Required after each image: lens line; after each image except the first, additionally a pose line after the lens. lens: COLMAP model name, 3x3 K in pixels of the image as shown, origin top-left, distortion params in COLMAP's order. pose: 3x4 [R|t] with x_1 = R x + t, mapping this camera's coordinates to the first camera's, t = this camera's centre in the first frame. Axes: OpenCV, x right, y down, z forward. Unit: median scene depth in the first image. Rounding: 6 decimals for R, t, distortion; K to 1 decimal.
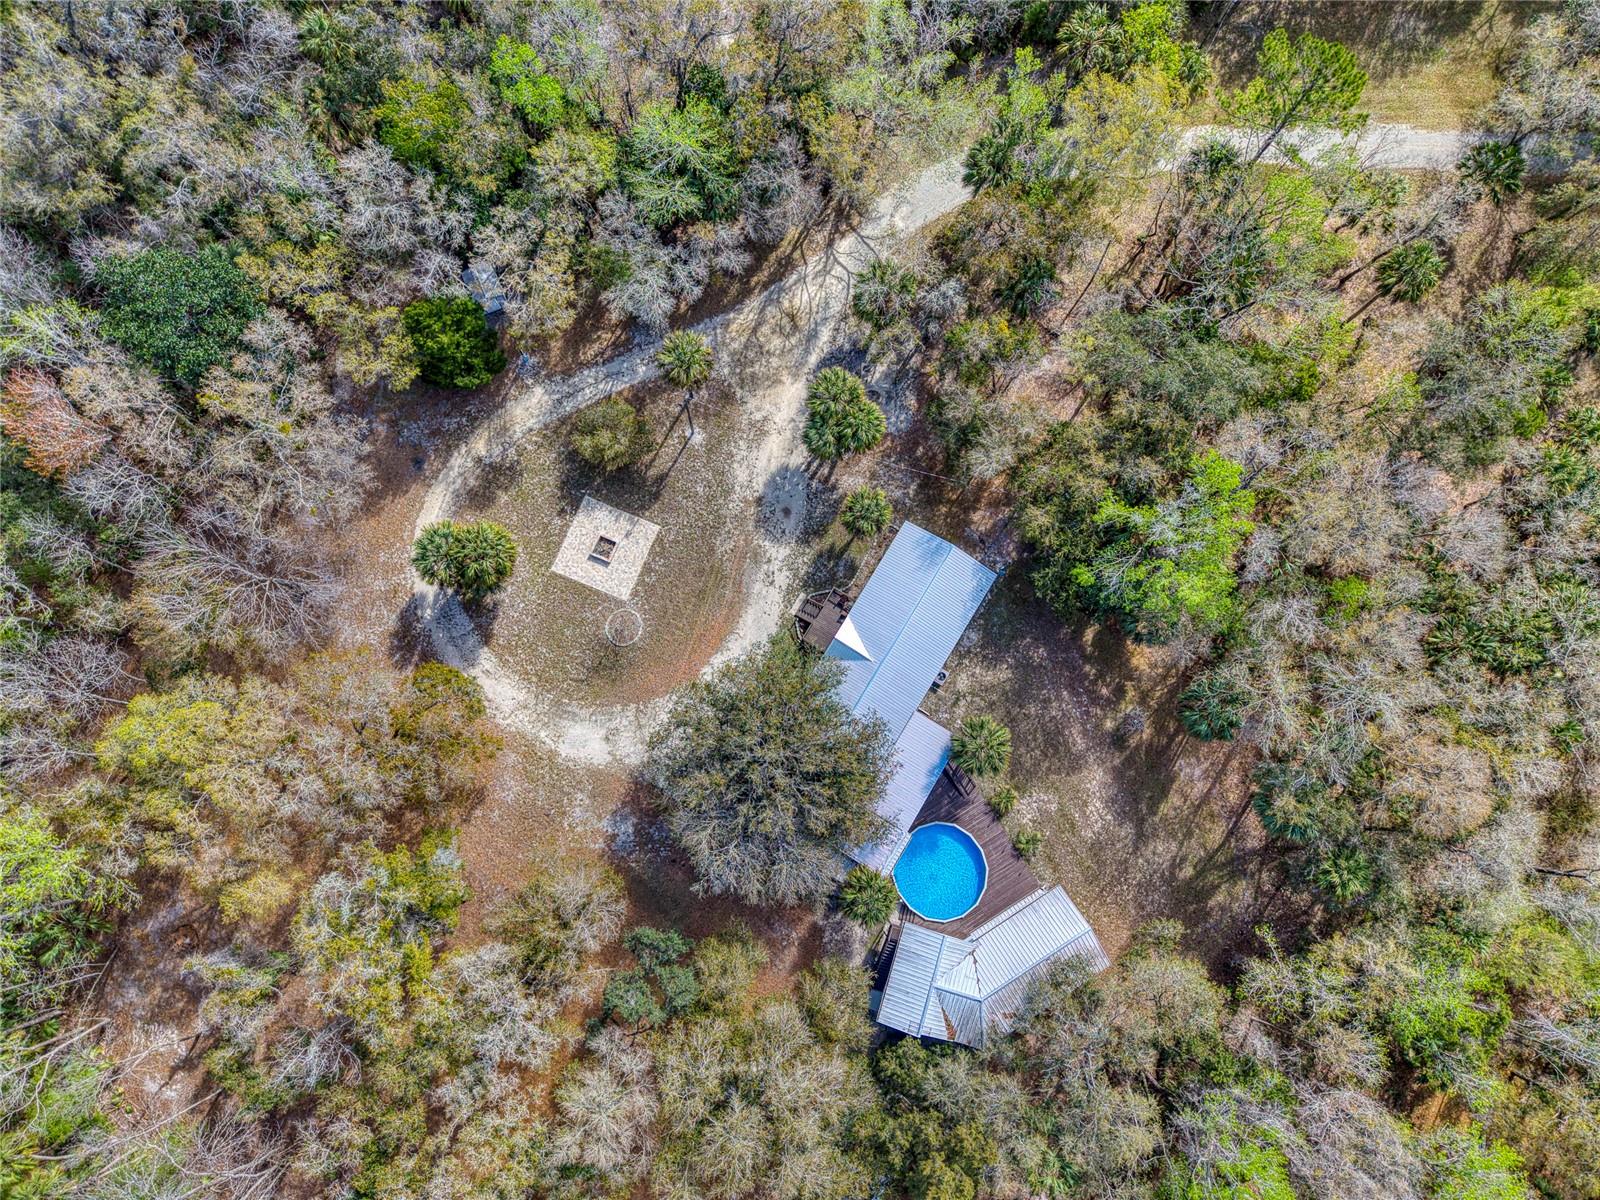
lens RADIAL K [[1088.2, 0, 800.0], [0, 1088.2, 600.0], [0, 0, 1]] dist [0.003814, -0.010830]
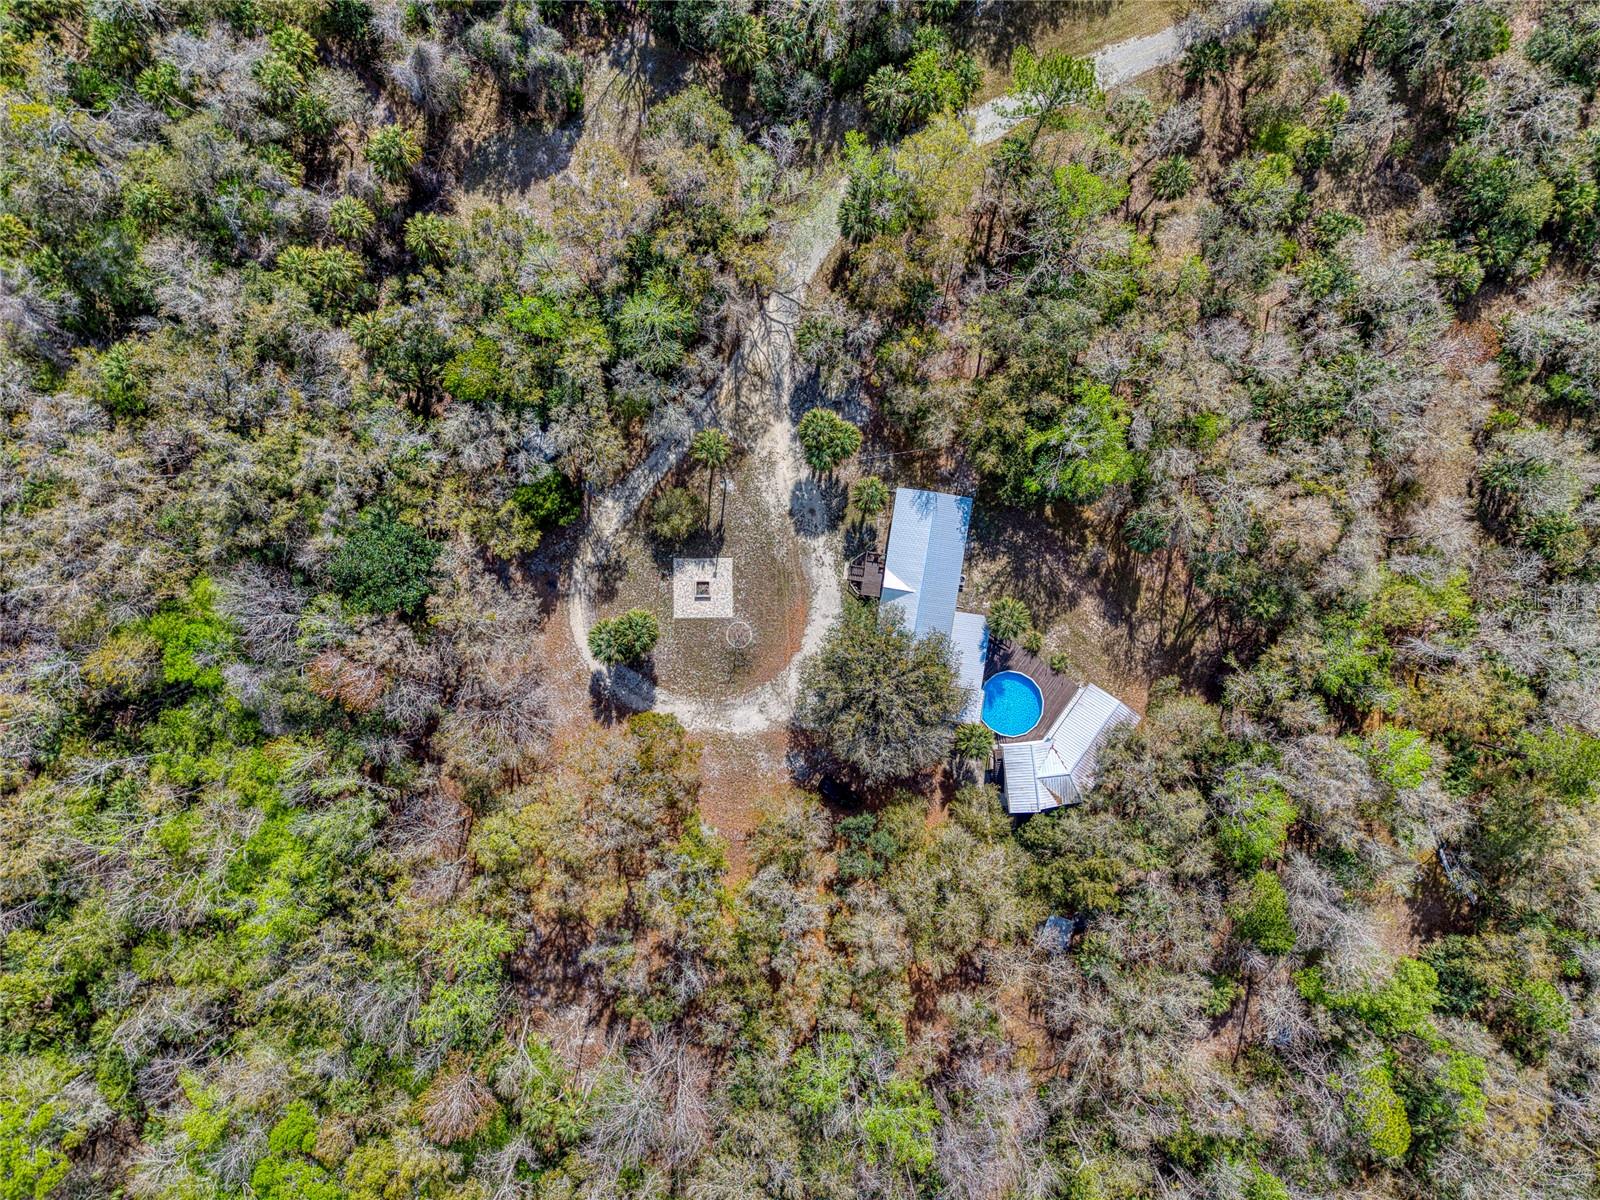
lens RADIAL K [[1172.0, 0, 776.4], [0, 1172.0, 604.7], [0, 0, 1]] dist [0.066875, -0.187276]
pose [[0.918702, -0.394779, -0.011663, -0.091743], [0.391572, 0.906587, 0.157387, -0.249286], [-0.051560, -0.149159, 0.987468, -0.528773]]
